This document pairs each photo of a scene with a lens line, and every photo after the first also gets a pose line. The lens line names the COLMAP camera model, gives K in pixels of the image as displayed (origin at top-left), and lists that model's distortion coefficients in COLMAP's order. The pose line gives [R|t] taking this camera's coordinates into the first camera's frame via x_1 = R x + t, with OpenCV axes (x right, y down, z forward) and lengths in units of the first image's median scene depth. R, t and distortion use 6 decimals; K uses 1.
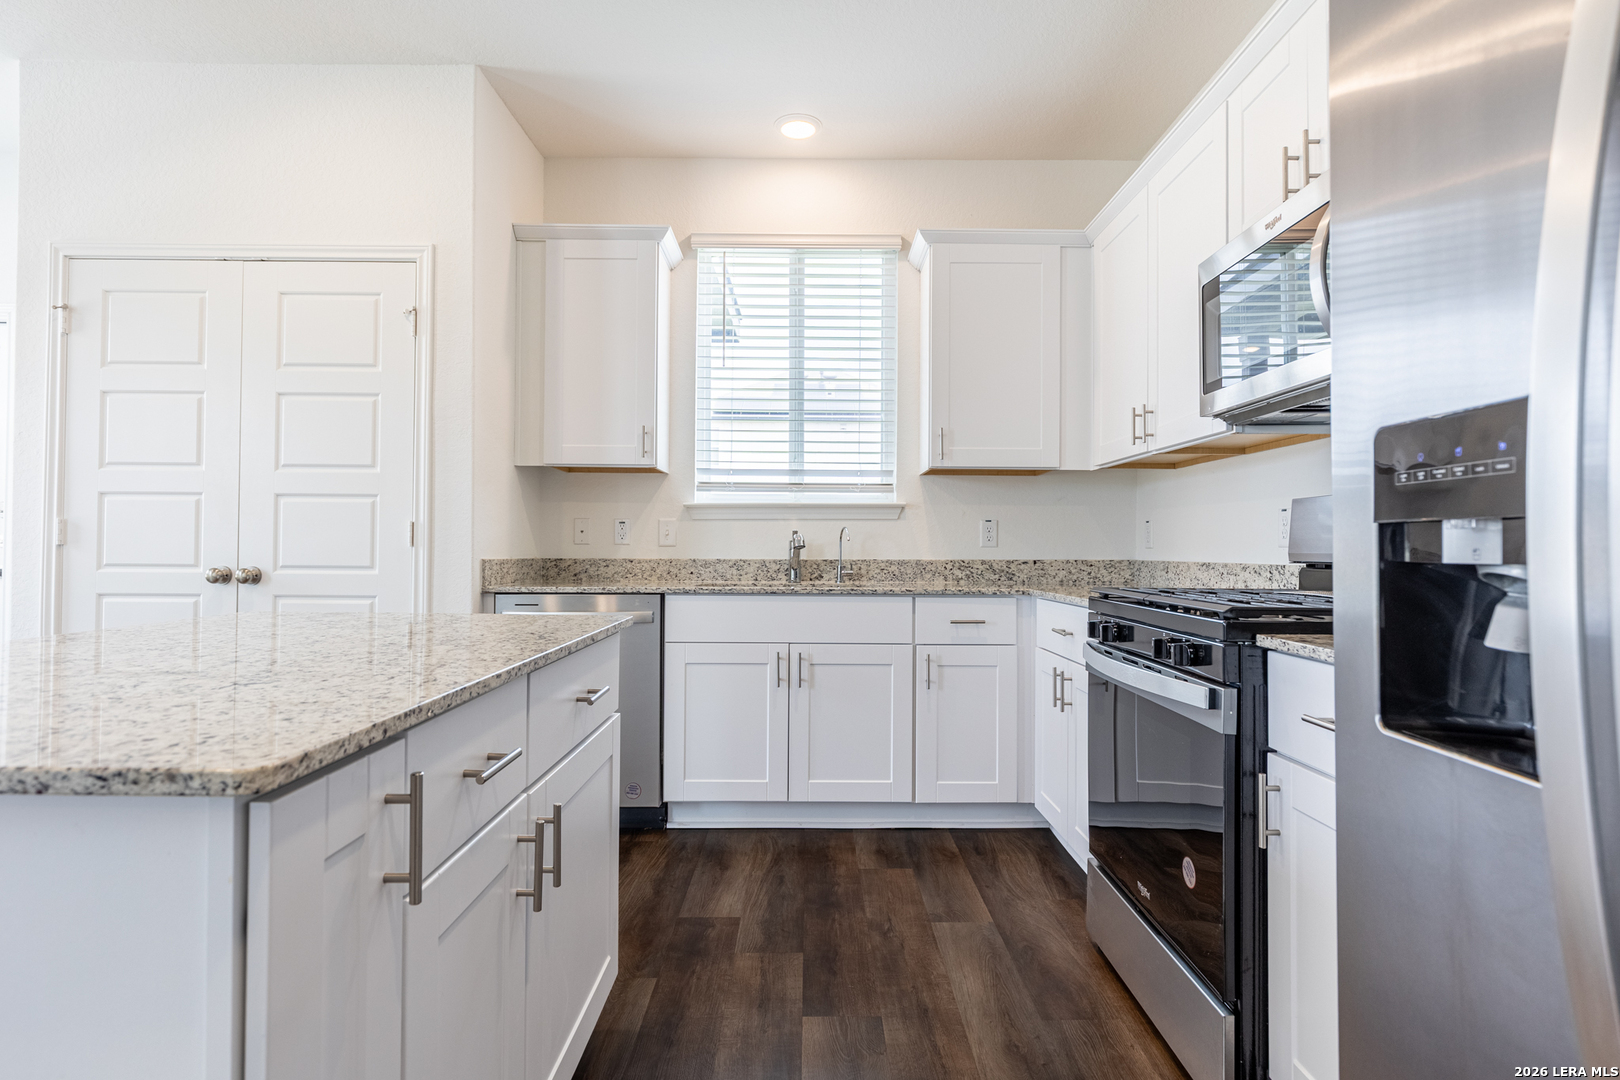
lens RADIAL K [[843.7, 0, 815.3], [0, 843.7, 536.0], [0, 0, 1]] dist [0.002382, -0.000092]
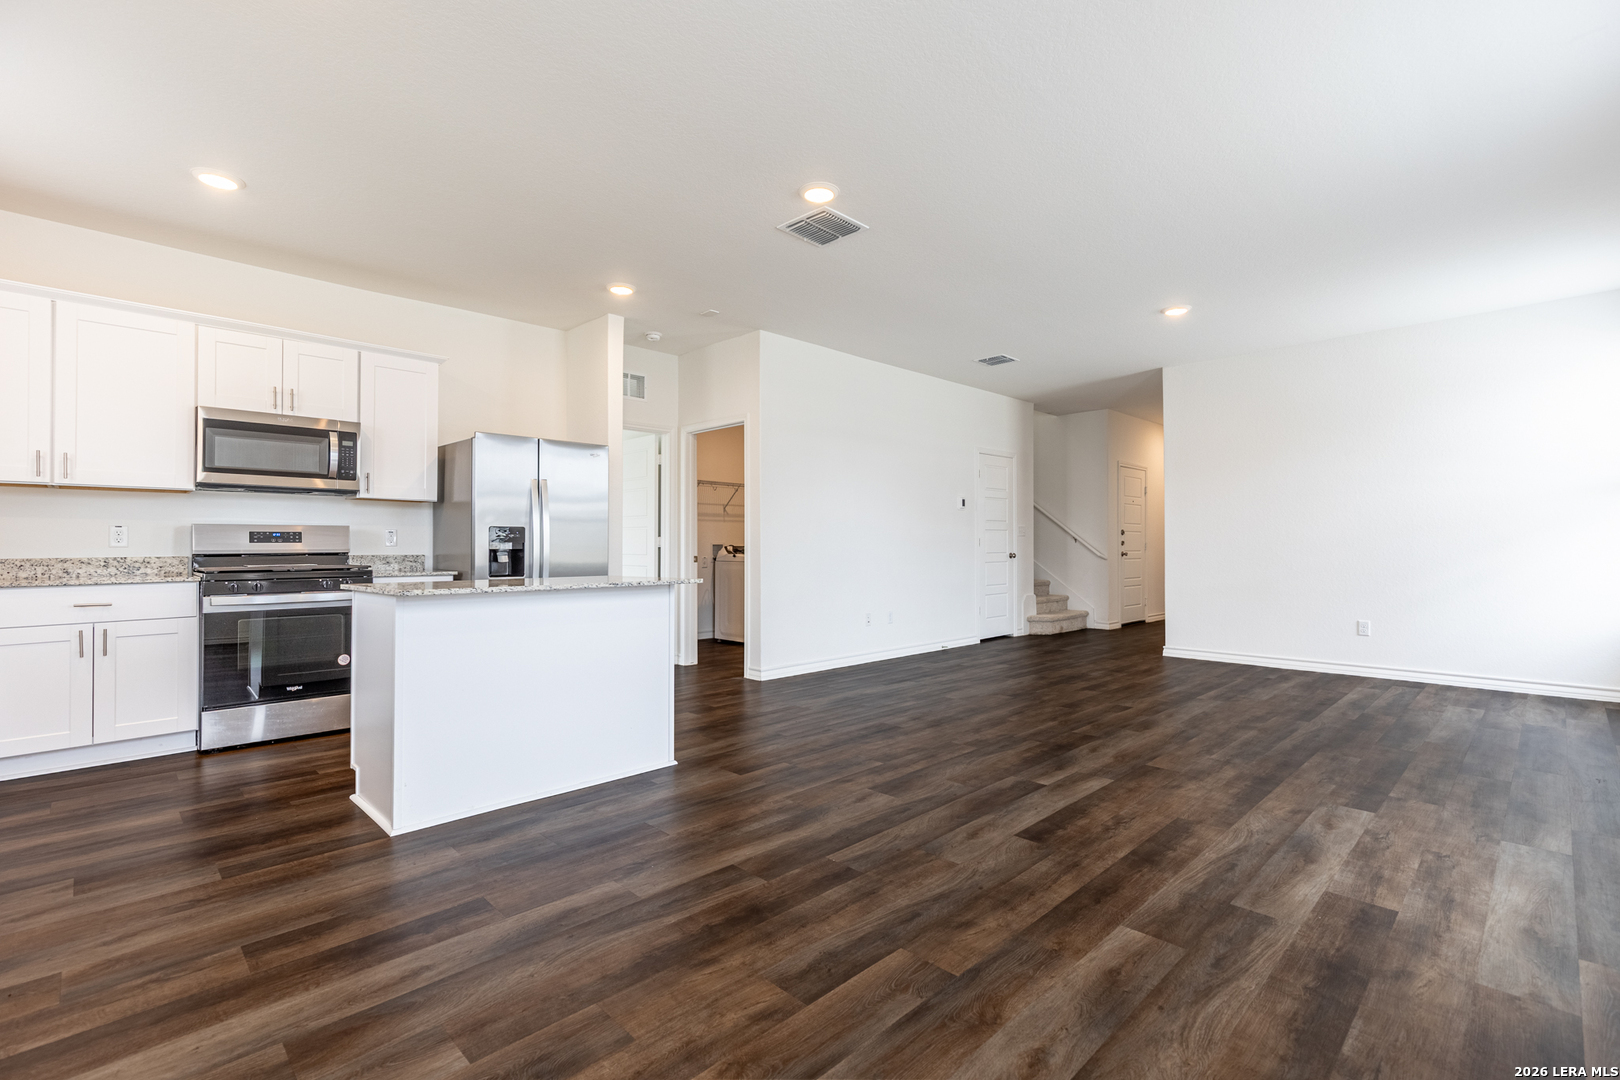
lens RADIAL K [[728.6, 0, 817.1], [0, 728.6, 535.9], [0, 0, 1]] dist [0.007845, -0.000369]
pose [[-0.702470, 0.007419, 0.711675, -1.133473], [-0.008248, 0.999794, -0.018564, 0.003820], [-0.711665, -0.018910, -0.702264, 0.736880]]
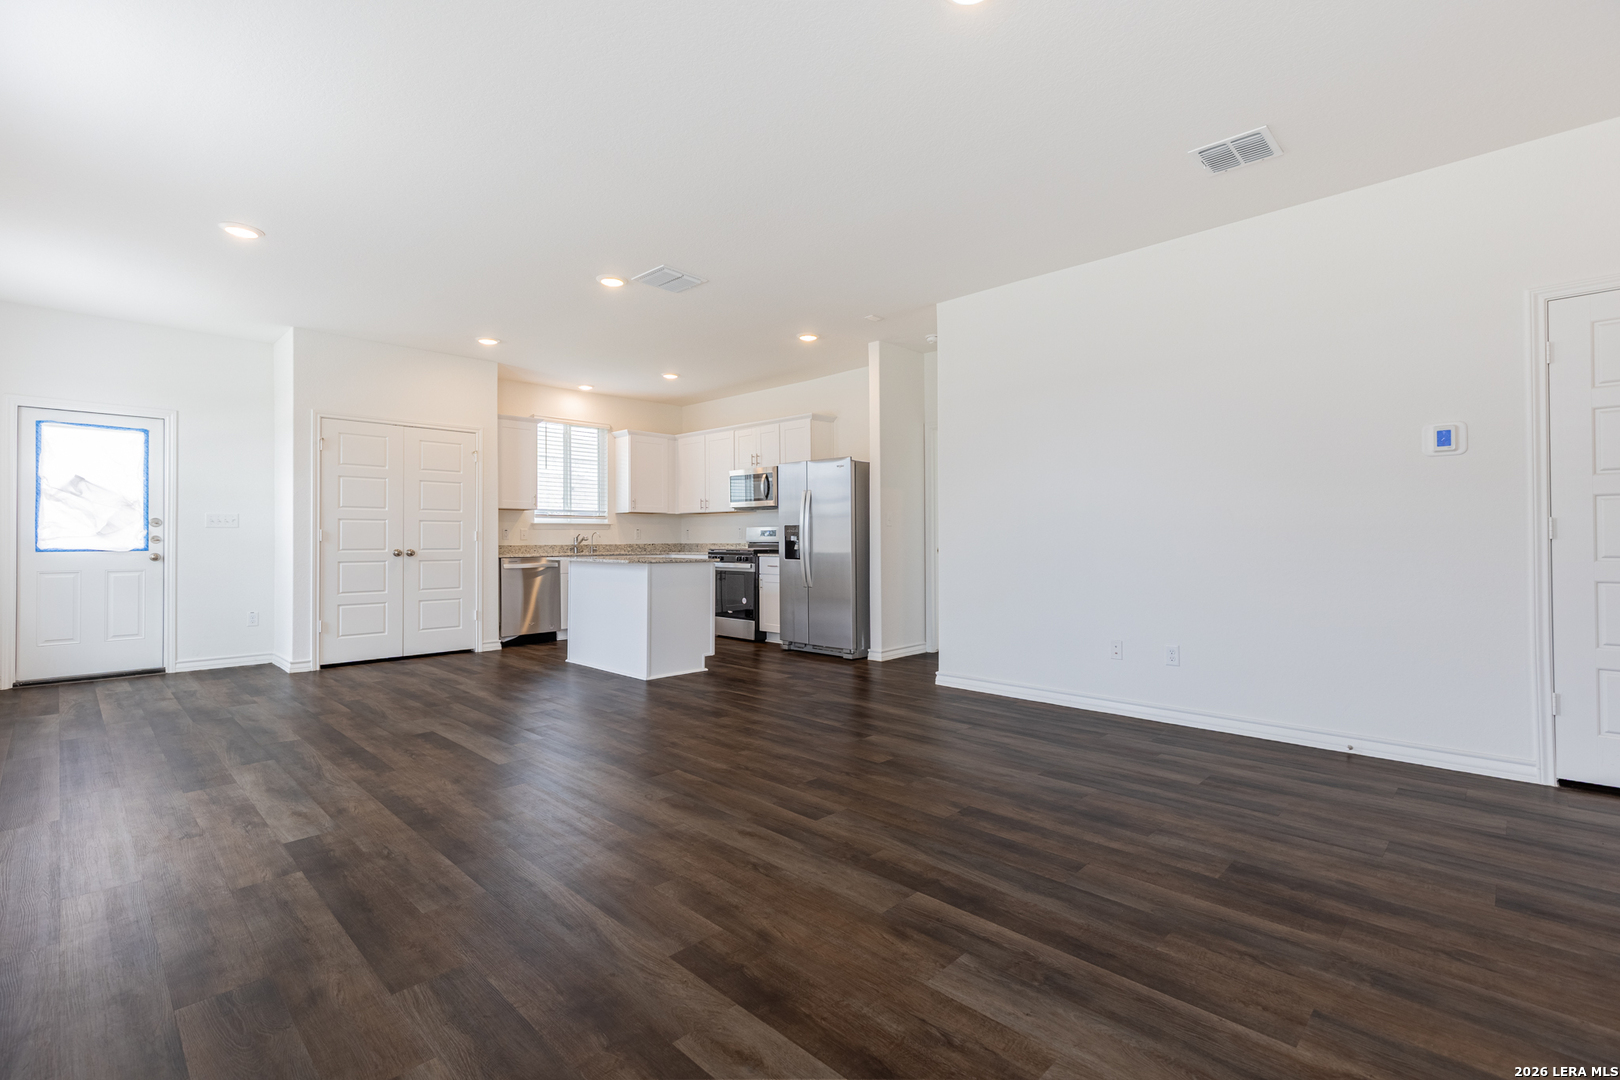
lens RADIAL K [[728.6, 0, 817.1], [0, 728.6, 535.9], [0, 0, 1]] dist [0.007845, -0.000369]
pose [[0.698106, -0.004320, 0.715981, -1.135918], [-0.001790, 0.999968, 0.007778, -0.018614], [-0.715992, -0.006711, 0.698076, -1.136440]]
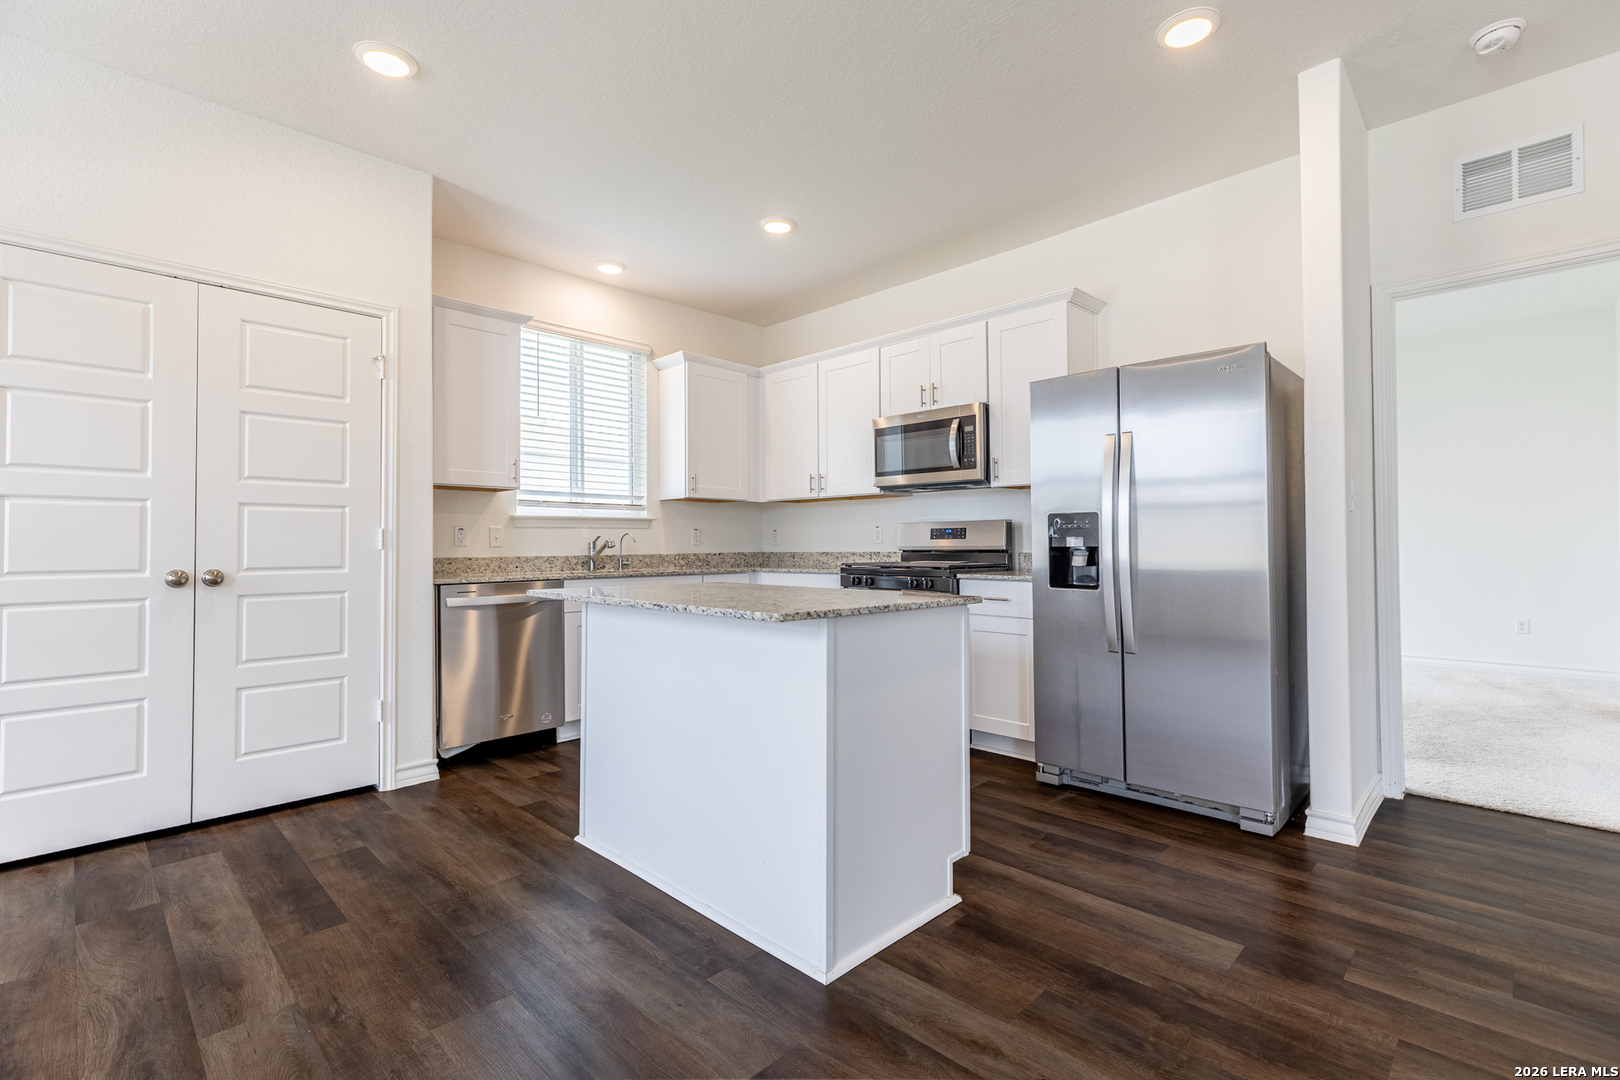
lens RADIAL K [[724.6, 0, 819.7], [0, 724.6, 535.8], [0, 0, 1]] dist [0.003984, -0.000173]
pose [[0.701151, -0.000138, 0.713013, -0.646873], [0.000602, 1.000000, -0.000399, -0.005210], [-0.713013, 0.000709, 0.701151, -0.162290]]
